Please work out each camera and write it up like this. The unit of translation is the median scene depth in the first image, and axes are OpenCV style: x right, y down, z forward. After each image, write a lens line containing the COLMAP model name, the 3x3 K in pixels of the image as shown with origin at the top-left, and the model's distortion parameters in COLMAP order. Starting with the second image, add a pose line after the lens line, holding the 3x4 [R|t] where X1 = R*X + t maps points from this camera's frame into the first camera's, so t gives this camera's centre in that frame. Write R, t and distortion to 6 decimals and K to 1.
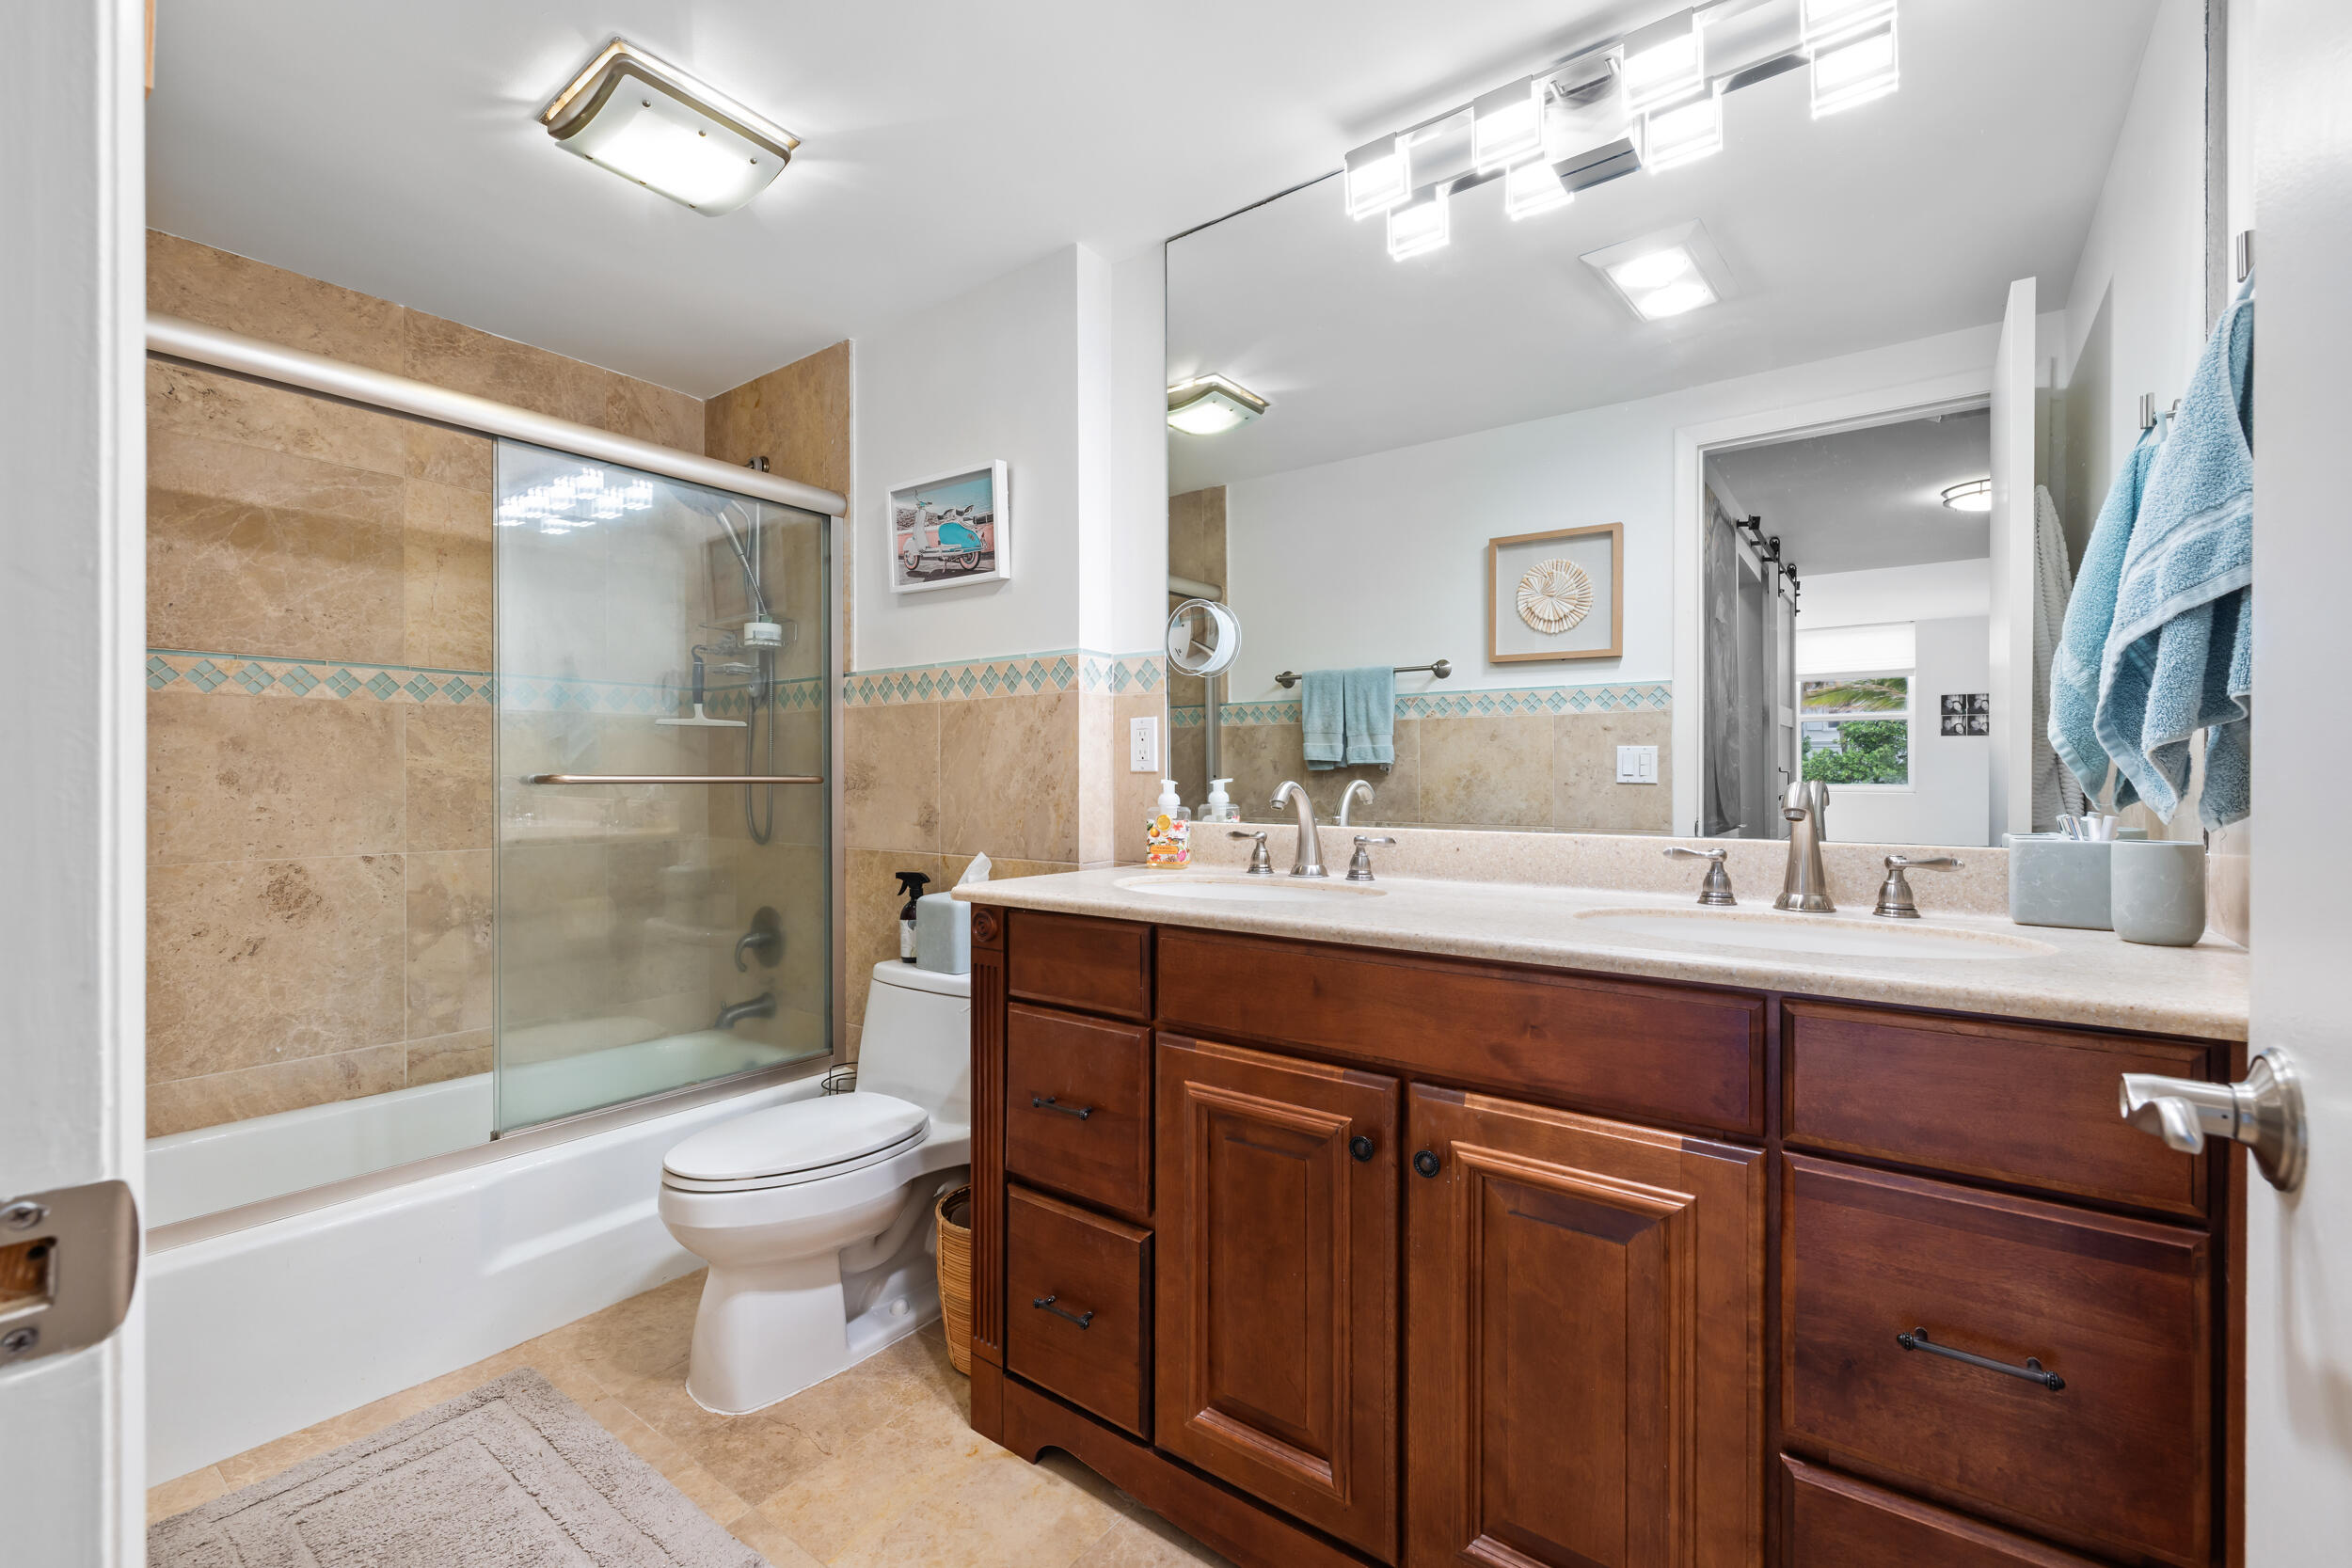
lens RADIAL K [[993.5, 0, 1172.0], [0, 993.5, 780.2], [0, 0, 1]] dist [0.000473, 0.000636]
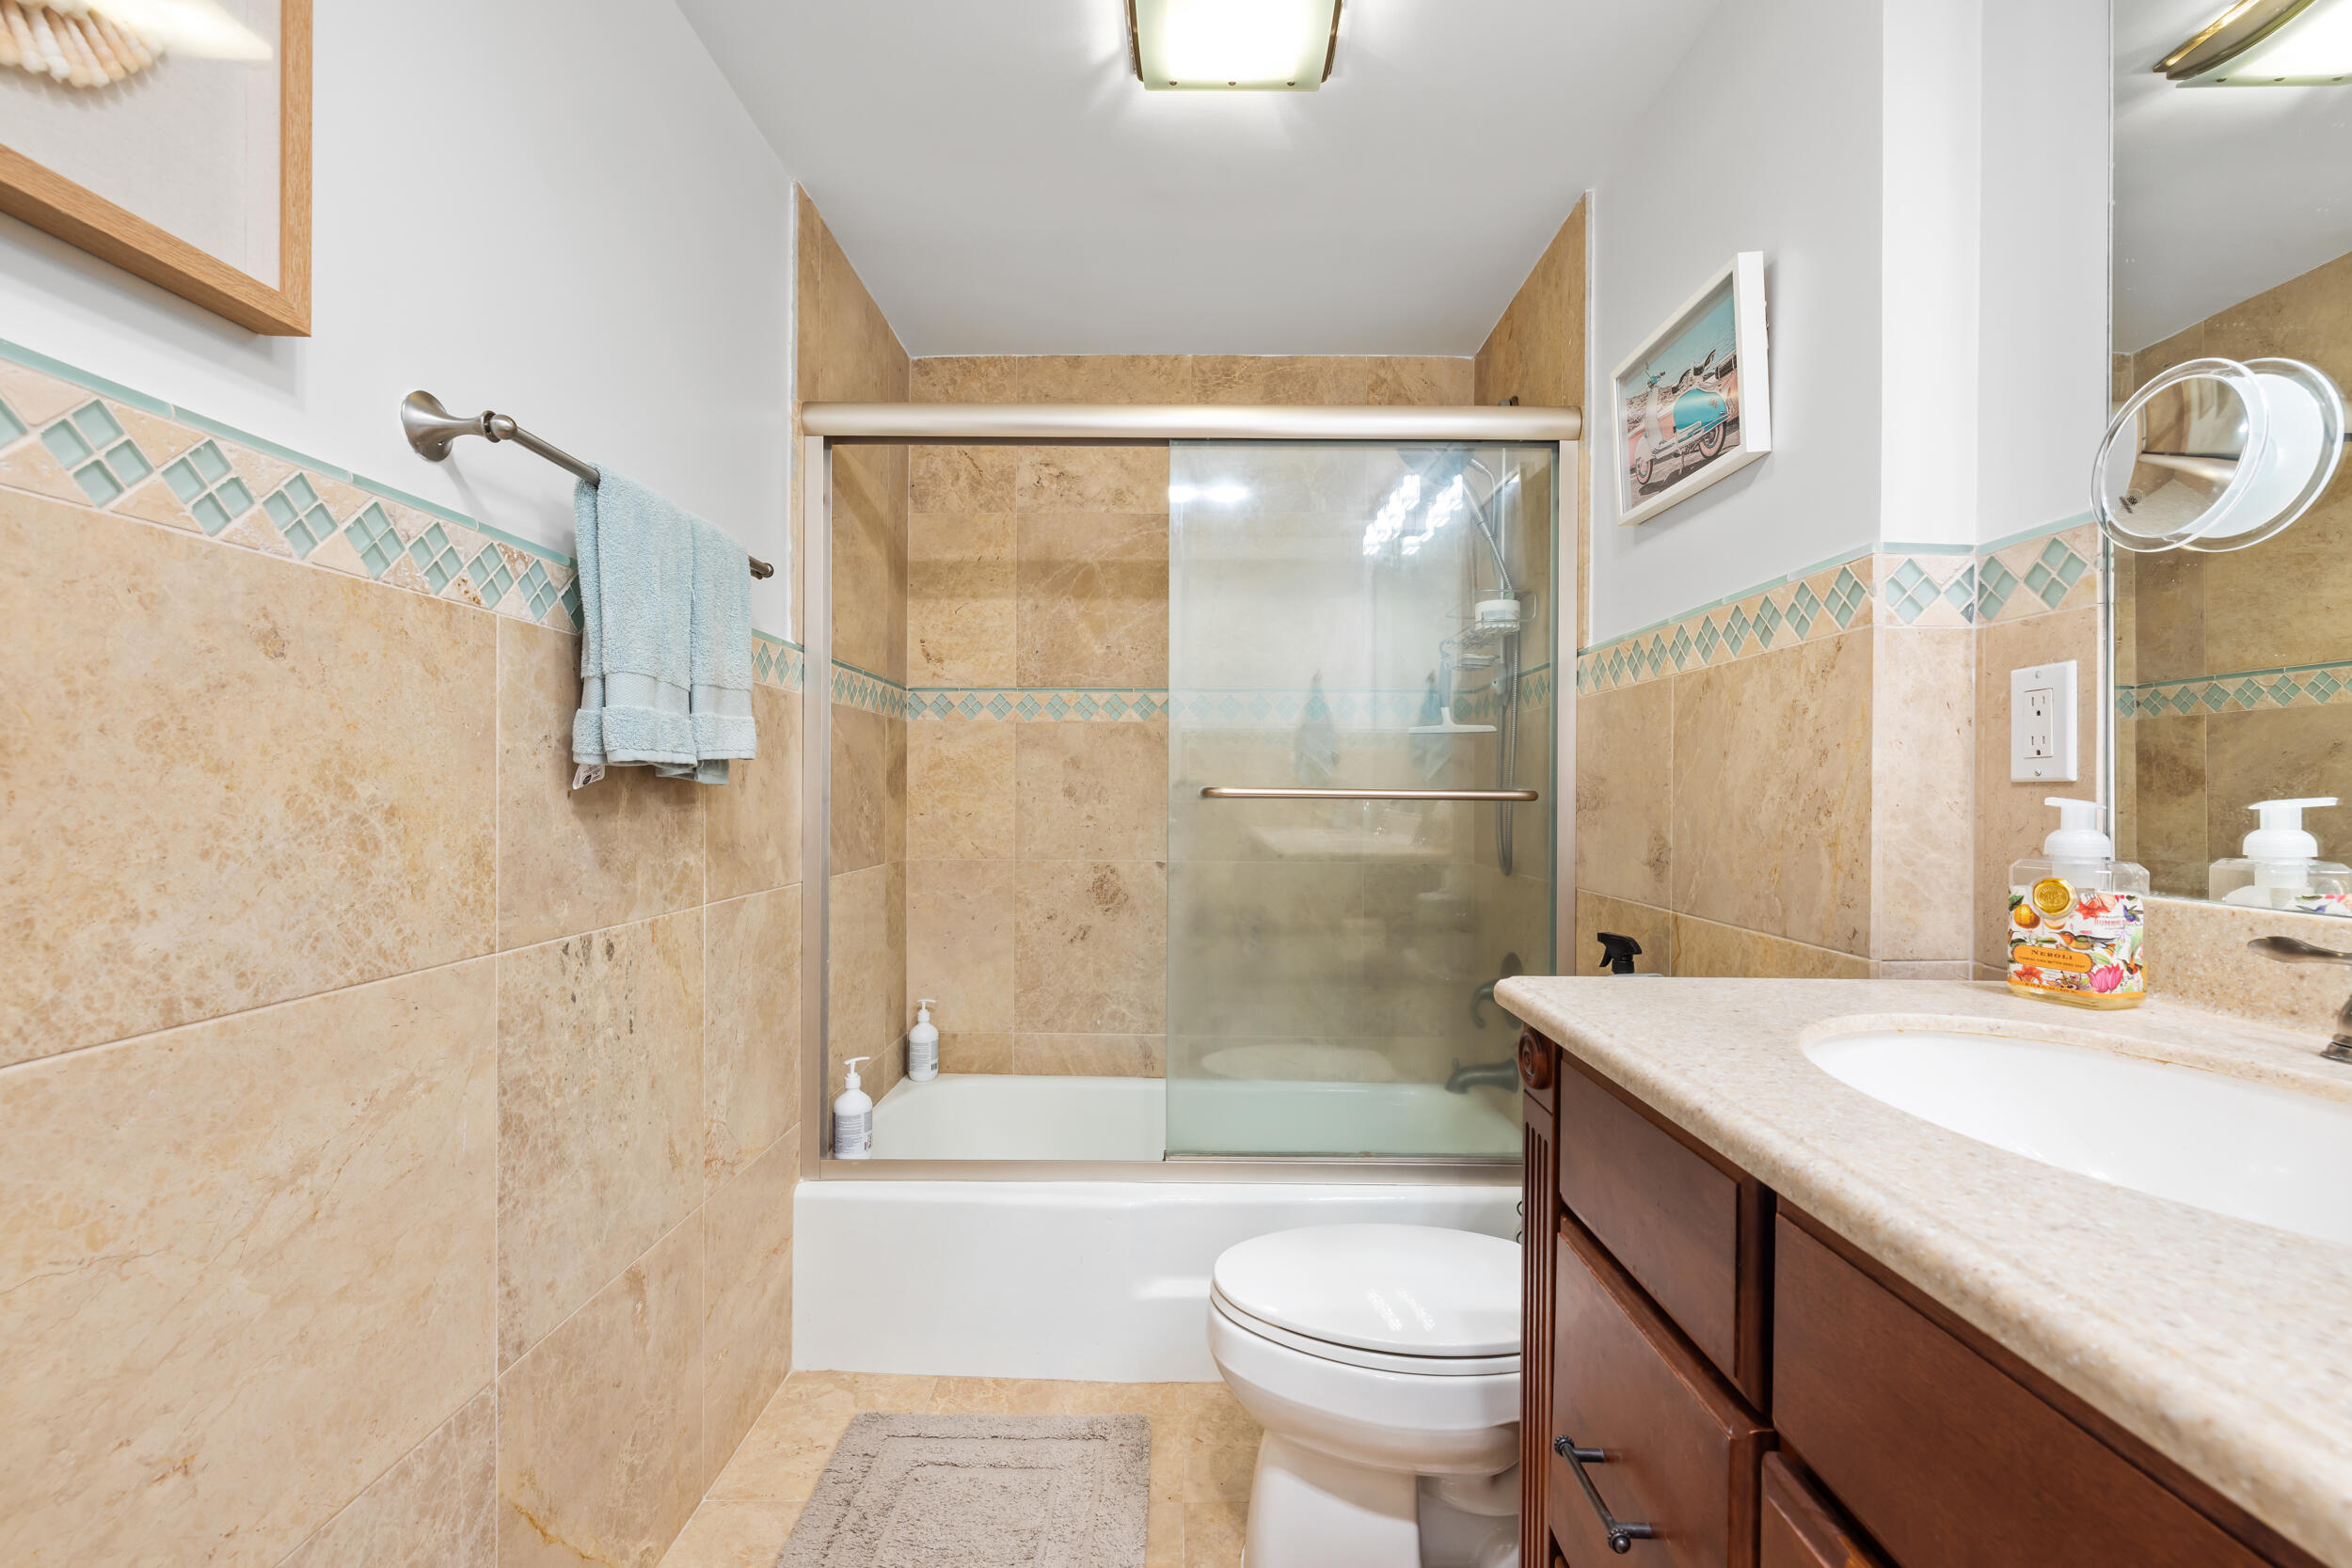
lens RADIAL K [[993.5, 0, 1183.5], [0, 993.5, 798.1], [0, 0, 1]] dist [0.000473, 0.000636]
pose [[0.597801, 0.008210, -0.801603, 0.104704], [-0.008877, 0.999954, 0.003622, 0.001114], [0.801596, 0.004951, 0.597846, 0.397093]]
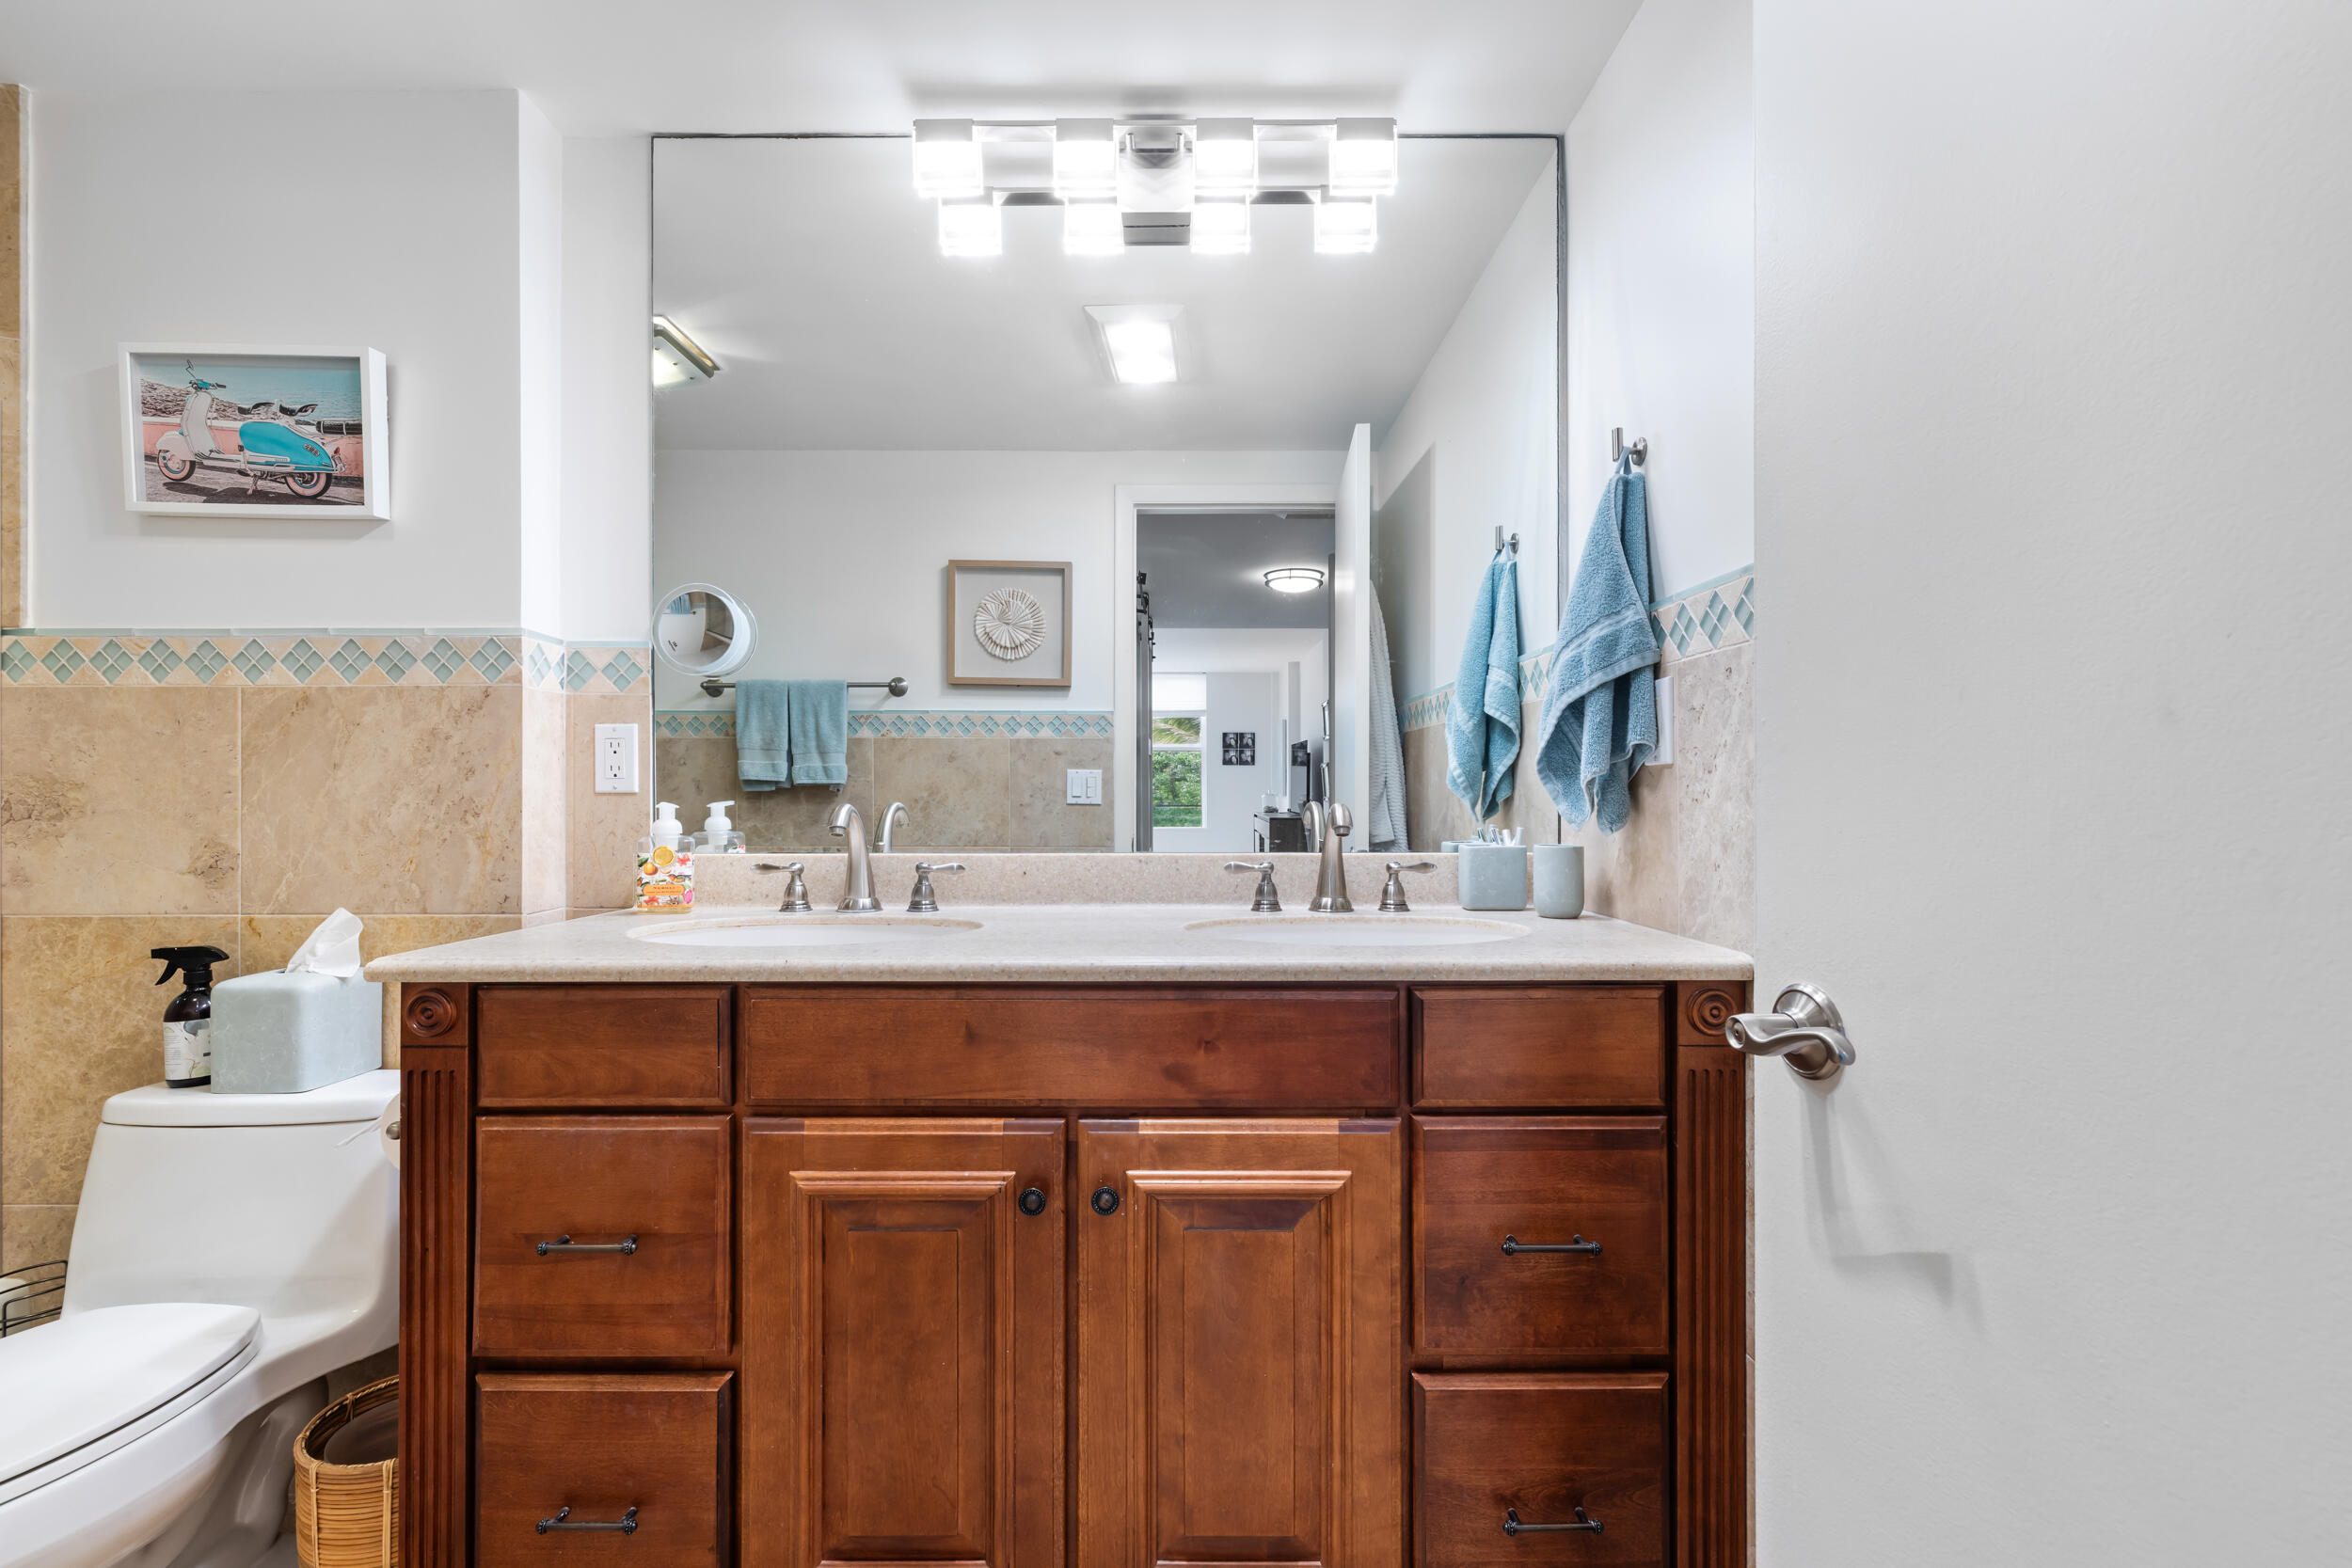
lens RADIAL K [[993.5, 0, 1175.6], [0, 993.5, 793.1], [0, 0, 1]] dist [0.000473, 0.000636]
pose [[0.800262, 0.002427, 0.599645, -0.146179], [0.002237, 0.999973, -0.007033, -0.001568], [-0.599646, 0.006970, 0.800235, 0.100673]]
